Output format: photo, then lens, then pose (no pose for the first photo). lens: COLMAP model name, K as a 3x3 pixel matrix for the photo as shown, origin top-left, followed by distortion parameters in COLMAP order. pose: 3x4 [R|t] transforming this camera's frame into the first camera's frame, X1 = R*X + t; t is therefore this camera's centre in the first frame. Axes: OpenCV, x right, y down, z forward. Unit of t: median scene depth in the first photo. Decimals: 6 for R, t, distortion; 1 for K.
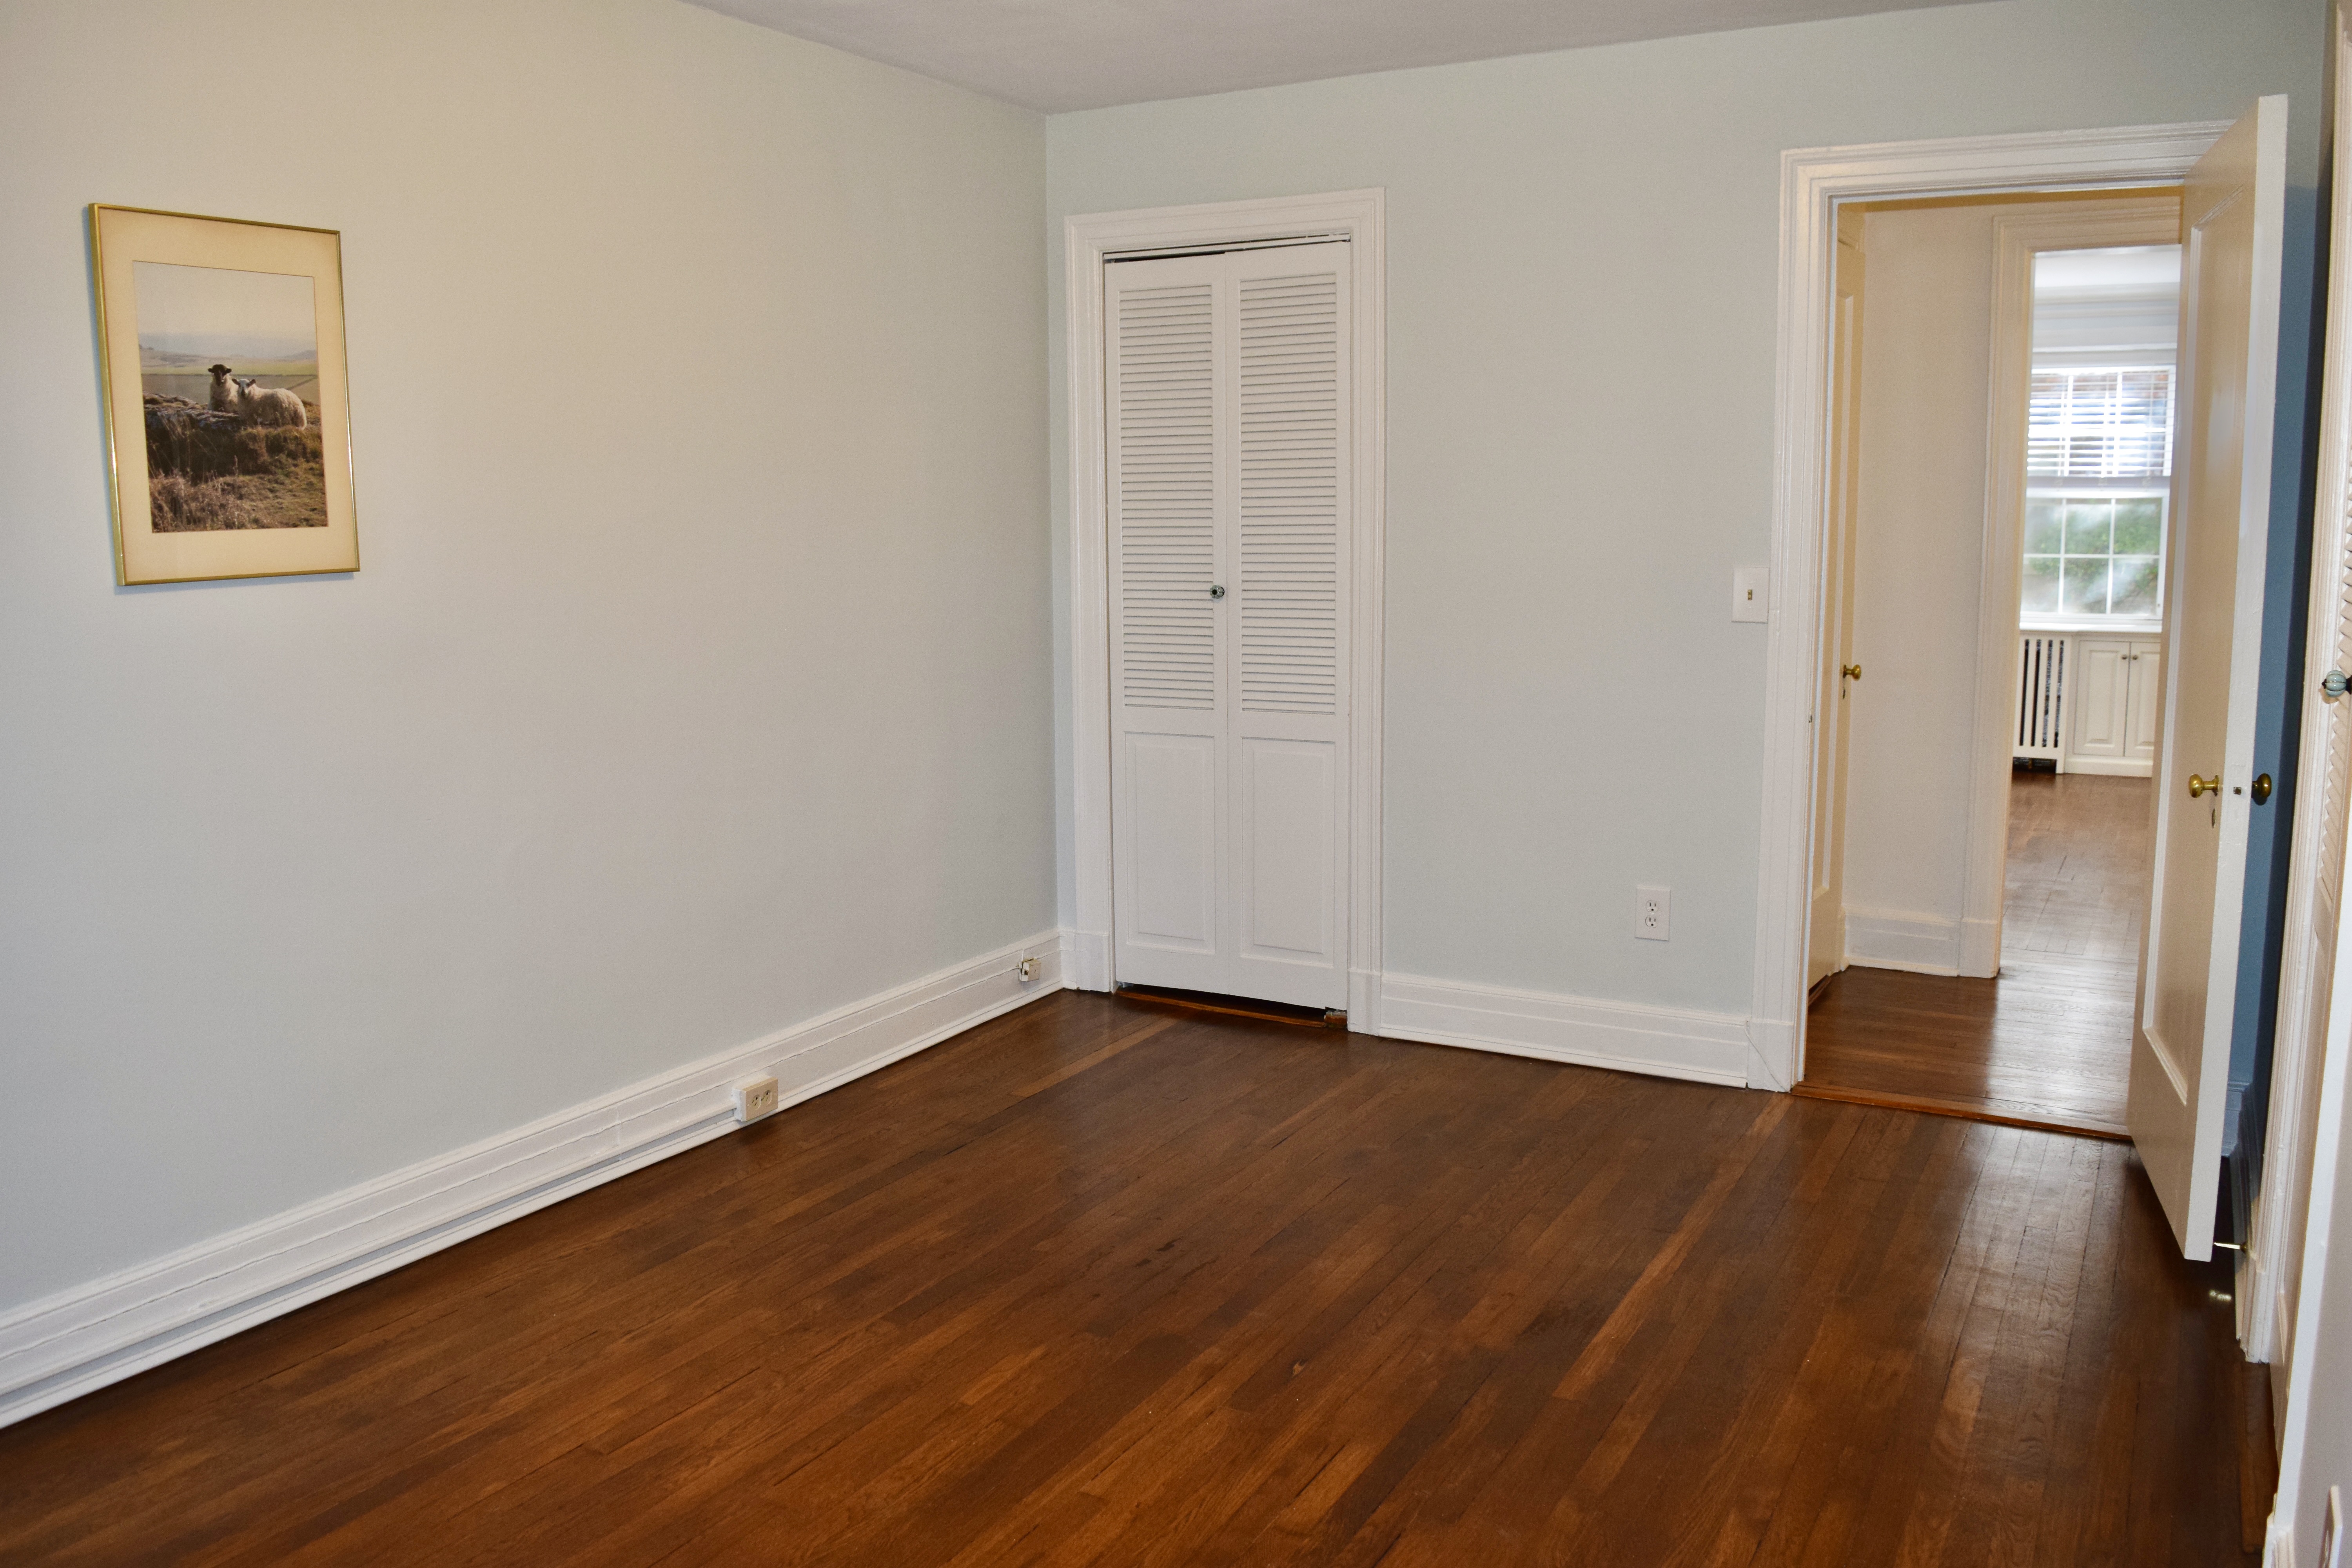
lens RADIAL K [[1850.8, 0, 1170.3], [0, 1850.8, 773.7], [0, 0, 1]] dist [-0.081065, -0.000468]
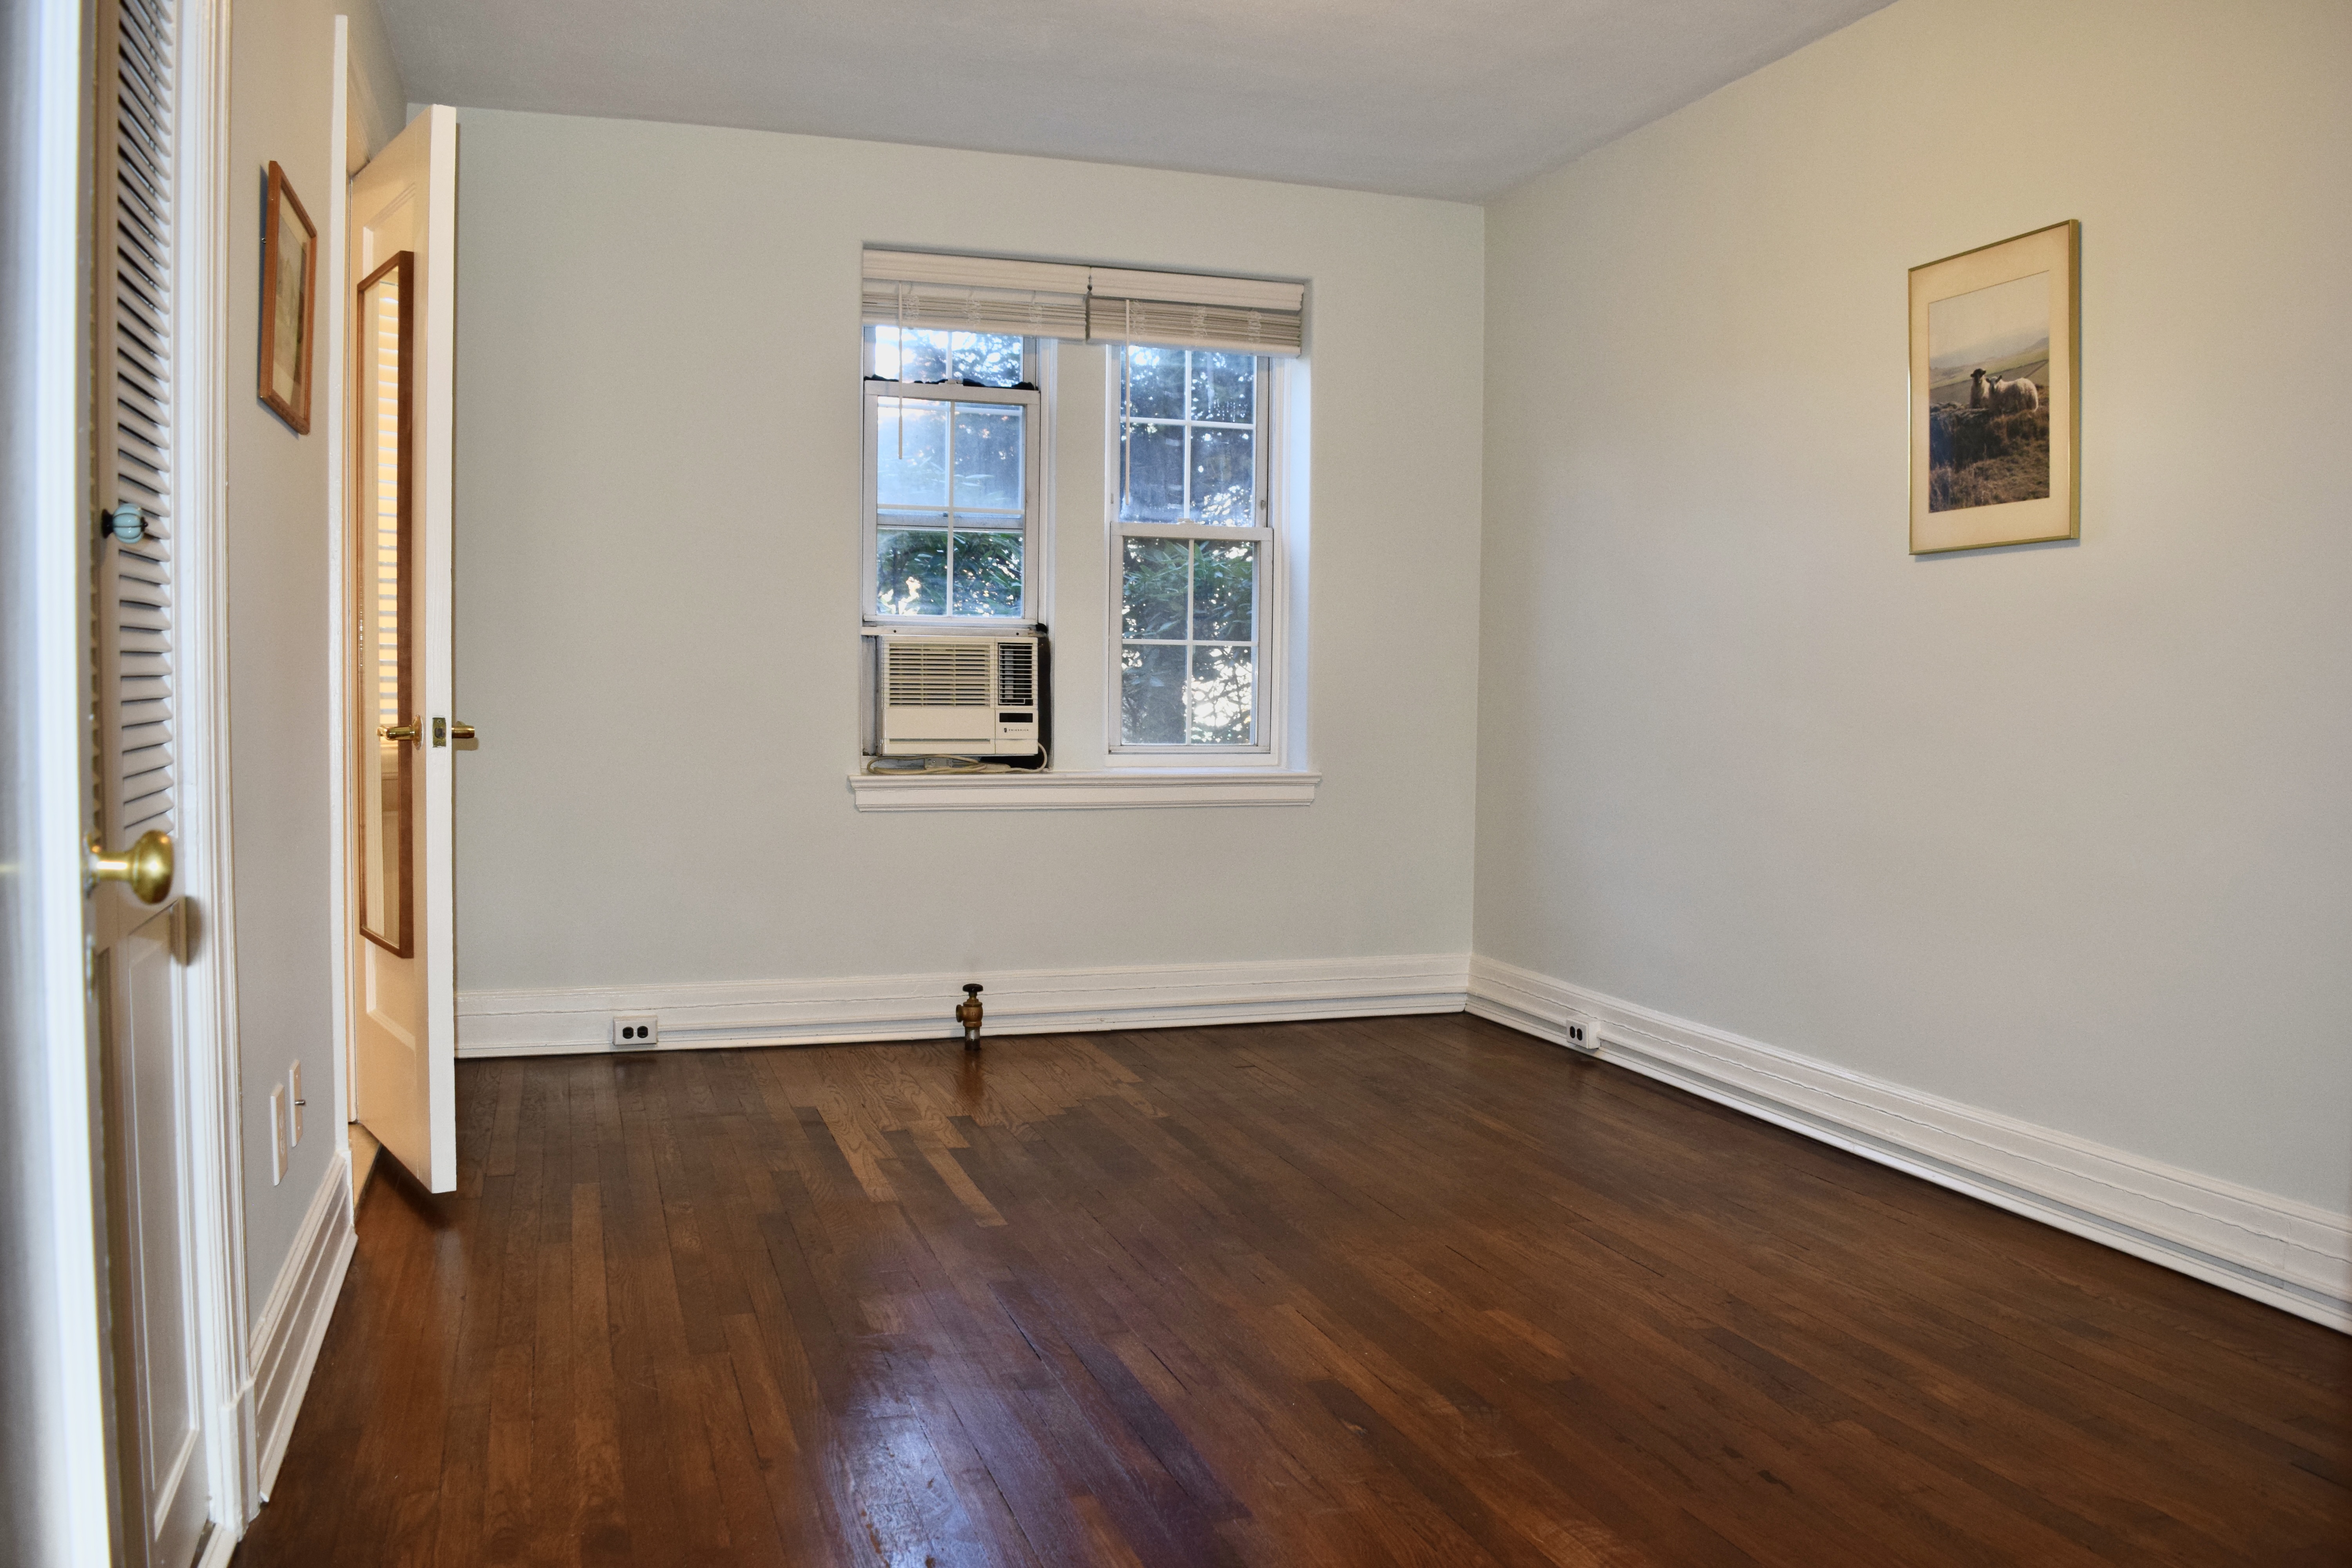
lens RADIAL K [[1850.8, 0, 1170.3], [0, 1850.8, 773.7], [0, 0, 1]] dist [-0.081065, -0.000468]
pose [[-0.669088, 0.039551, -0.742130, 0.725654], [-0.107494, 0.982932, 0.149299, -0.083422], [0.735368, 0.179669, -0.653416, 1.417074]]
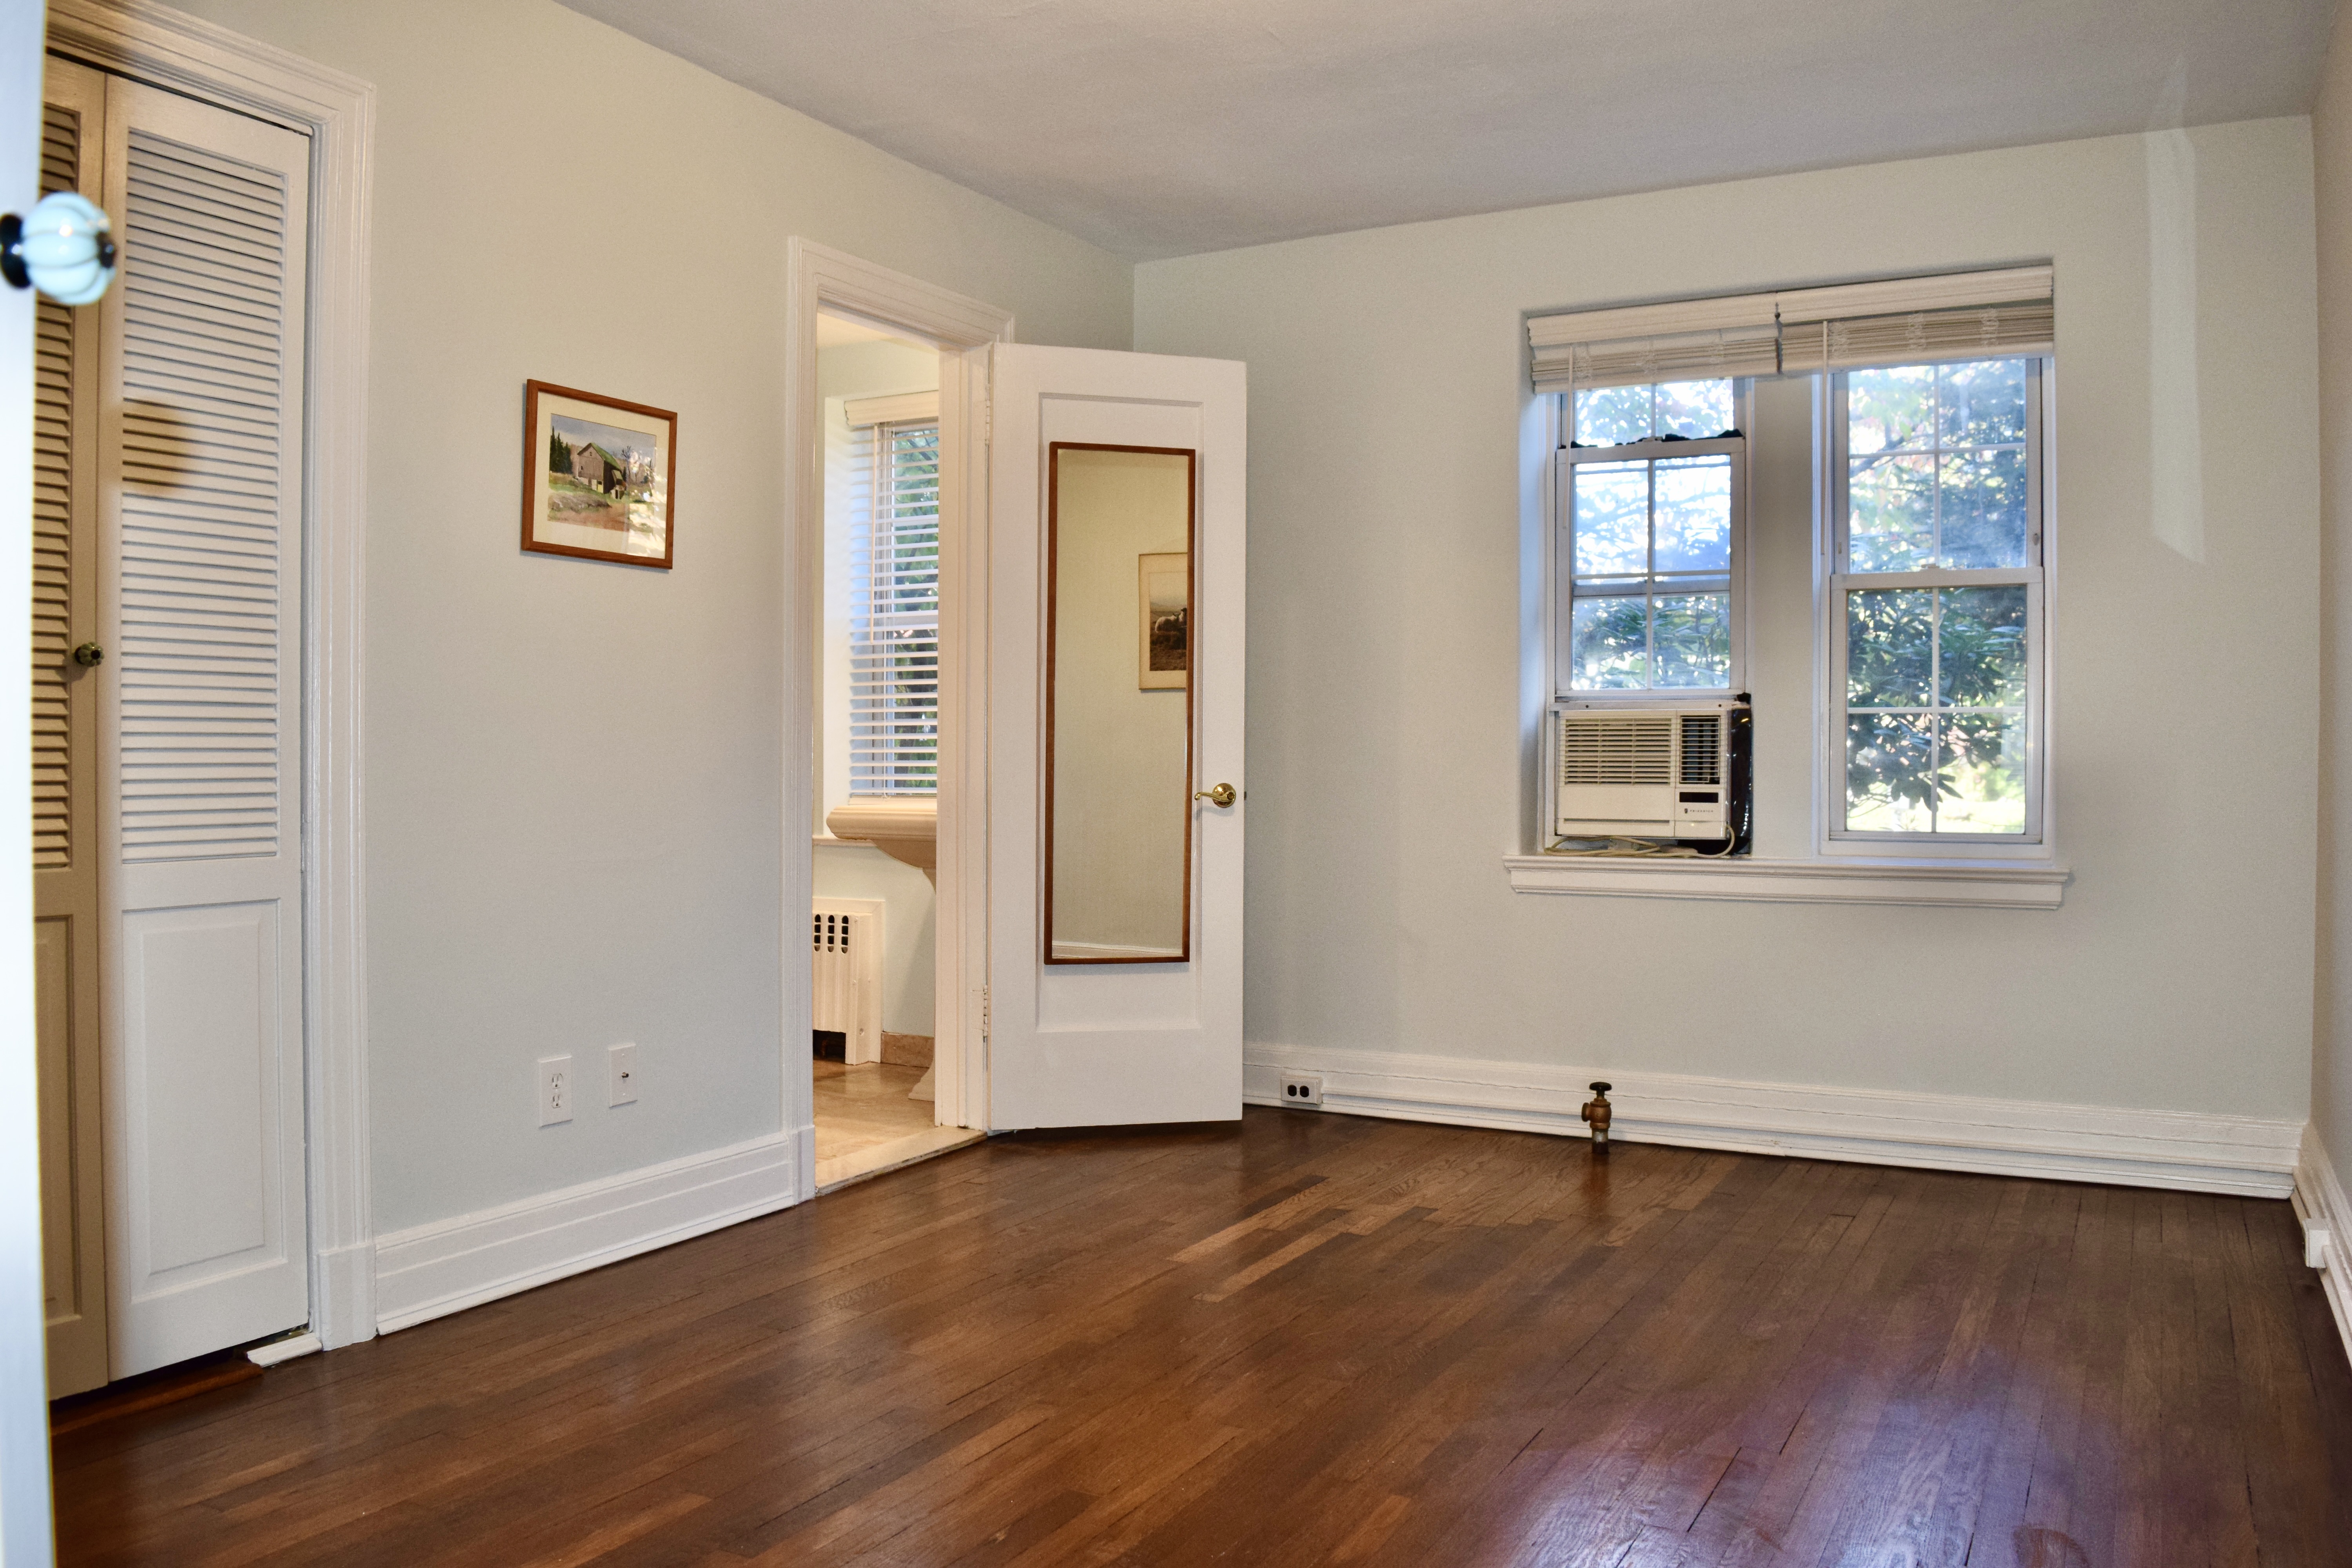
lens RADIAL K [[1844.6, 0, 1176.0], [0, 1844.6, 784.0], [0, 0, 1]] dist [-0.076243, 0.001523]
pose [[-0.999522, 0.006624, -0.030197, 0.015786], [0.002029, 0.988723, 0.149741, -0.107671], [0.030849, 0.149608, -0.988264, 1.704332]]
